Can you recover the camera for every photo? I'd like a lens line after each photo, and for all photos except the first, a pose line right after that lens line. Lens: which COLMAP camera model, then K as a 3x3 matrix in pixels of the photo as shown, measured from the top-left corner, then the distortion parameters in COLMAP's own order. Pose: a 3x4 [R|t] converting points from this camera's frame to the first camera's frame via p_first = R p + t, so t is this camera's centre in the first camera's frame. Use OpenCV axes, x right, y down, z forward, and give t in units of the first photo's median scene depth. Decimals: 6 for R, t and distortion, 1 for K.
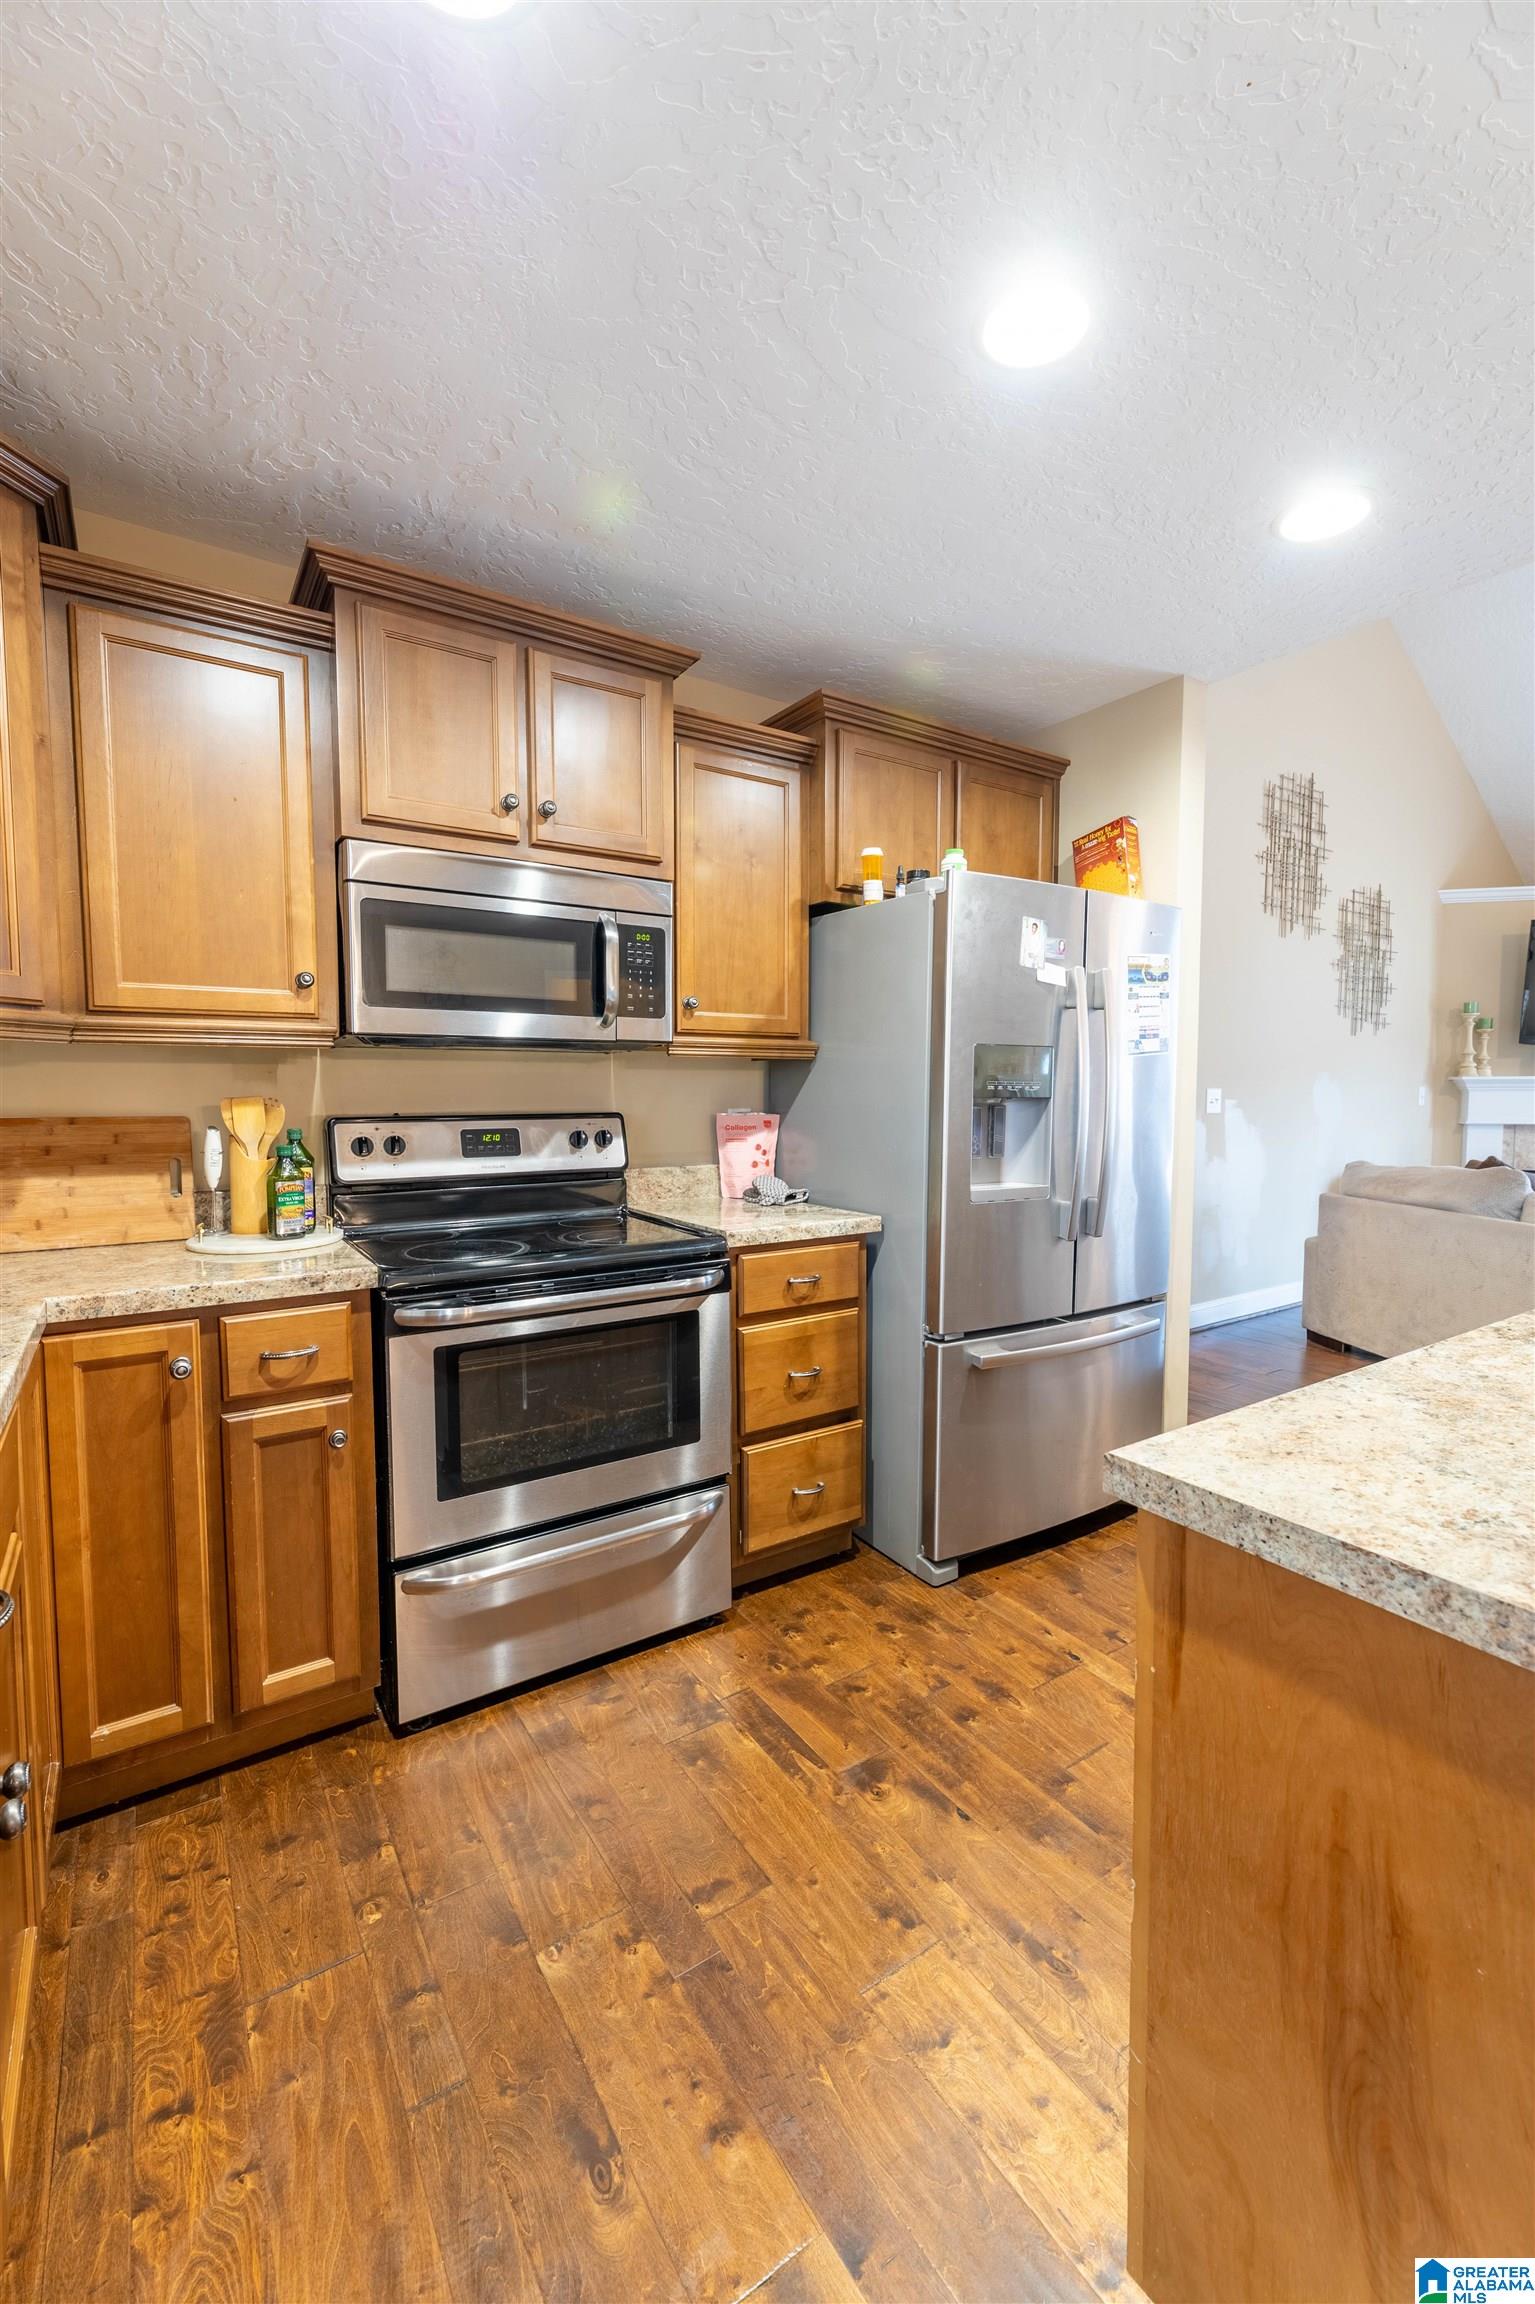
lens RADIAL K [[953.5, 0, 775.9], [0, 953.5, 1142.5], [0, 0, 1]] dist [0.001098, -0.000076]
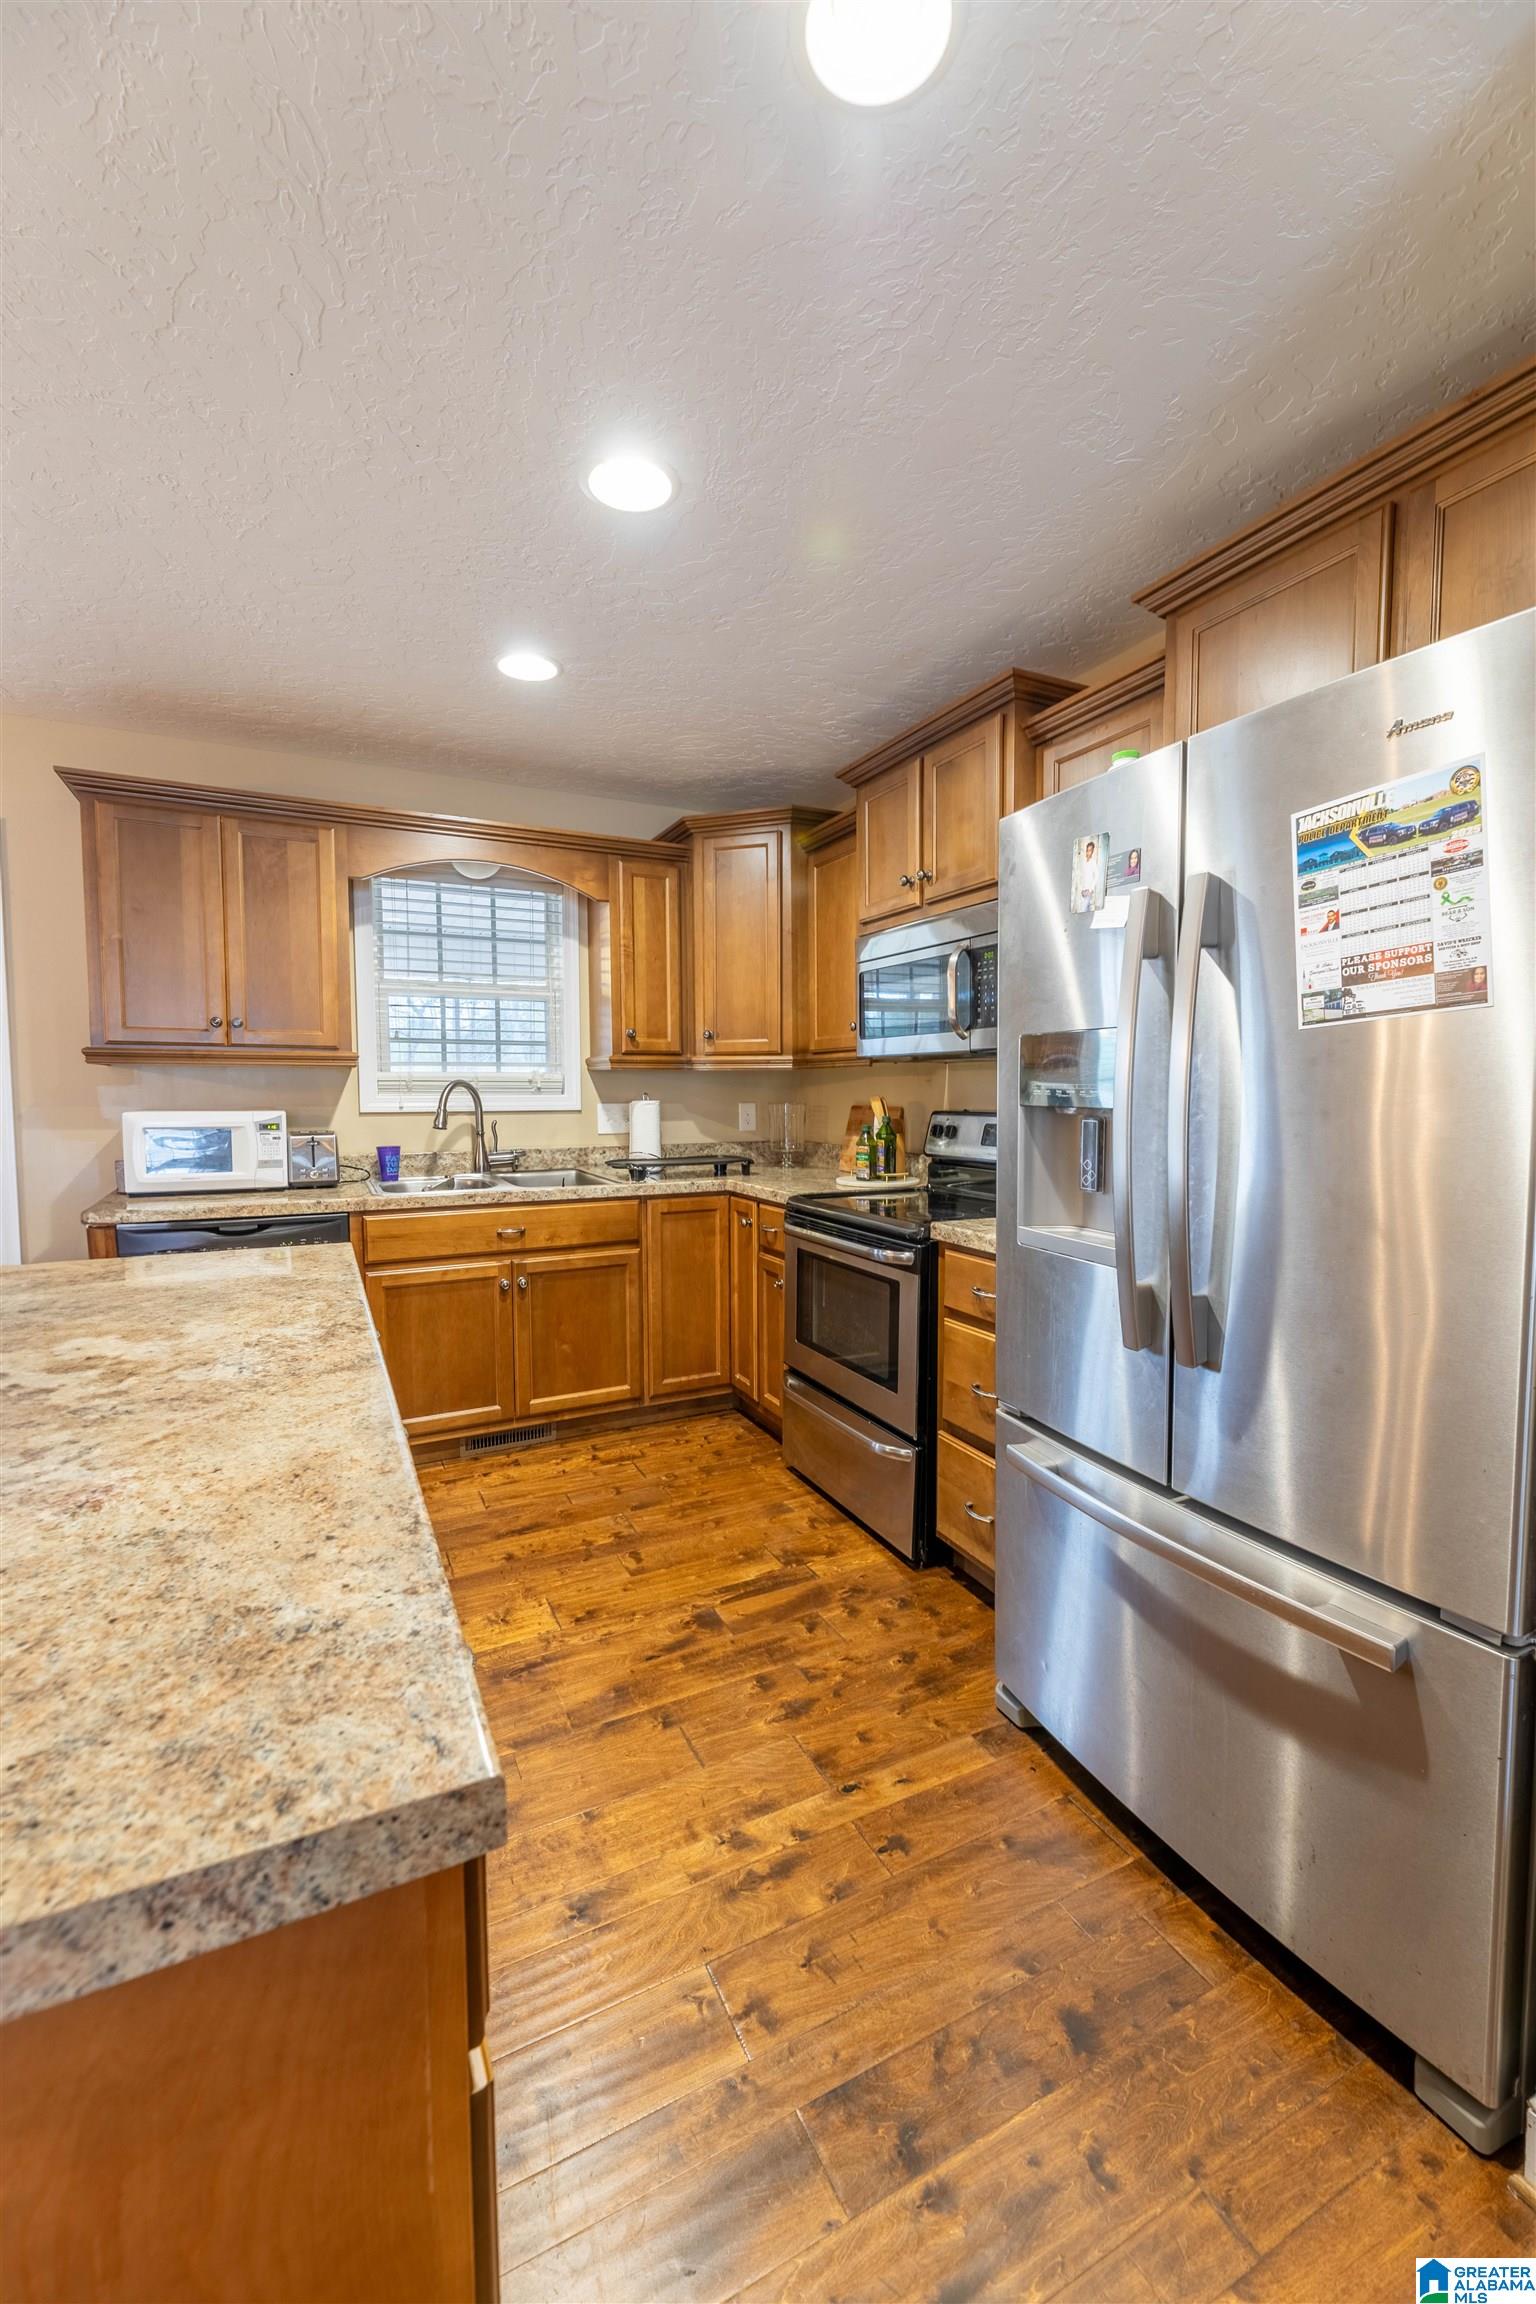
lens RADIAL K [[922.0, 0, 767.5], [0, 922.0, 1147.3], [0, 0, 1]] dist [0.000513, -0.000359]
pose [[-0.127082, 0.062924, -0.989894, 1.083033], [-0.059143, 0.995729, 0.070888, -0.060515], [0.990127, 0.067554, -0.122818, 1.002843]]
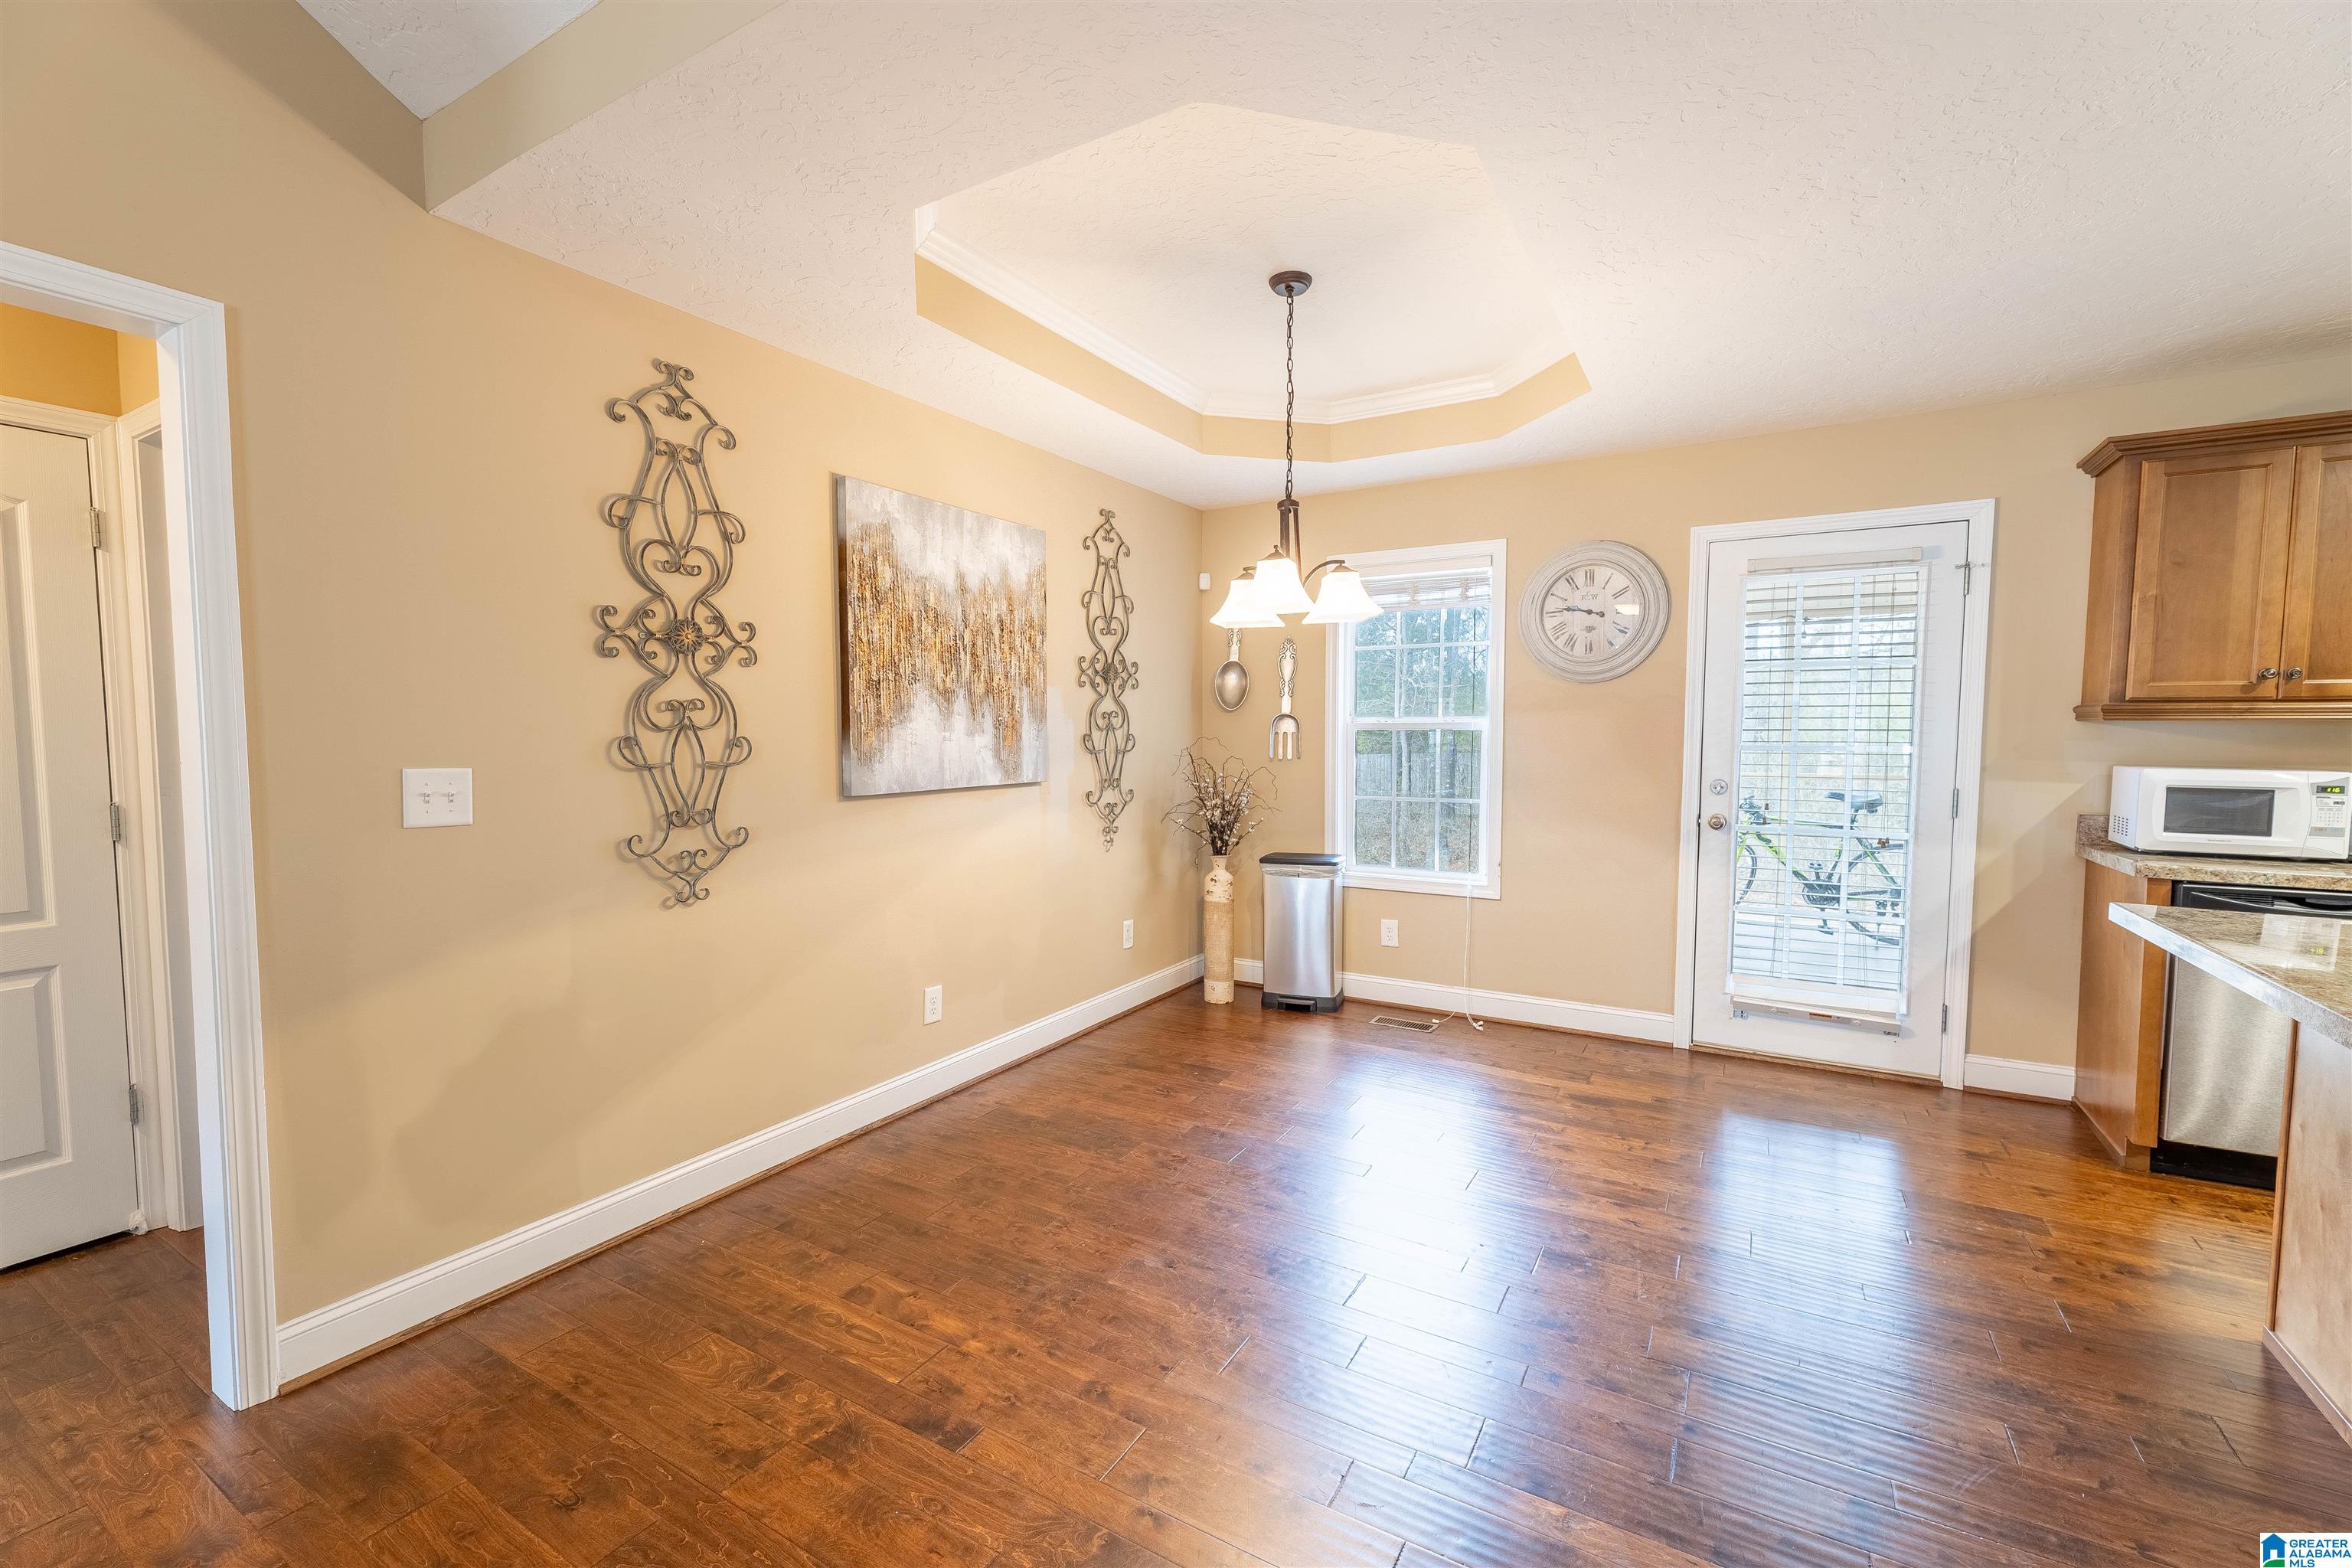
lens RADIAL K [[941.3, 0, 1171.3], [0, 941.3, 792.9], [0, 0, 1]] dist [0.000513, -0.000359]
pose [[-0.909356, 0.024782, -0.415280, 1.519400], [-0.026735, 0.992679, 0.117782, -0.053185], [0.415159, 0.118209, -0.902037, 0.706490]]
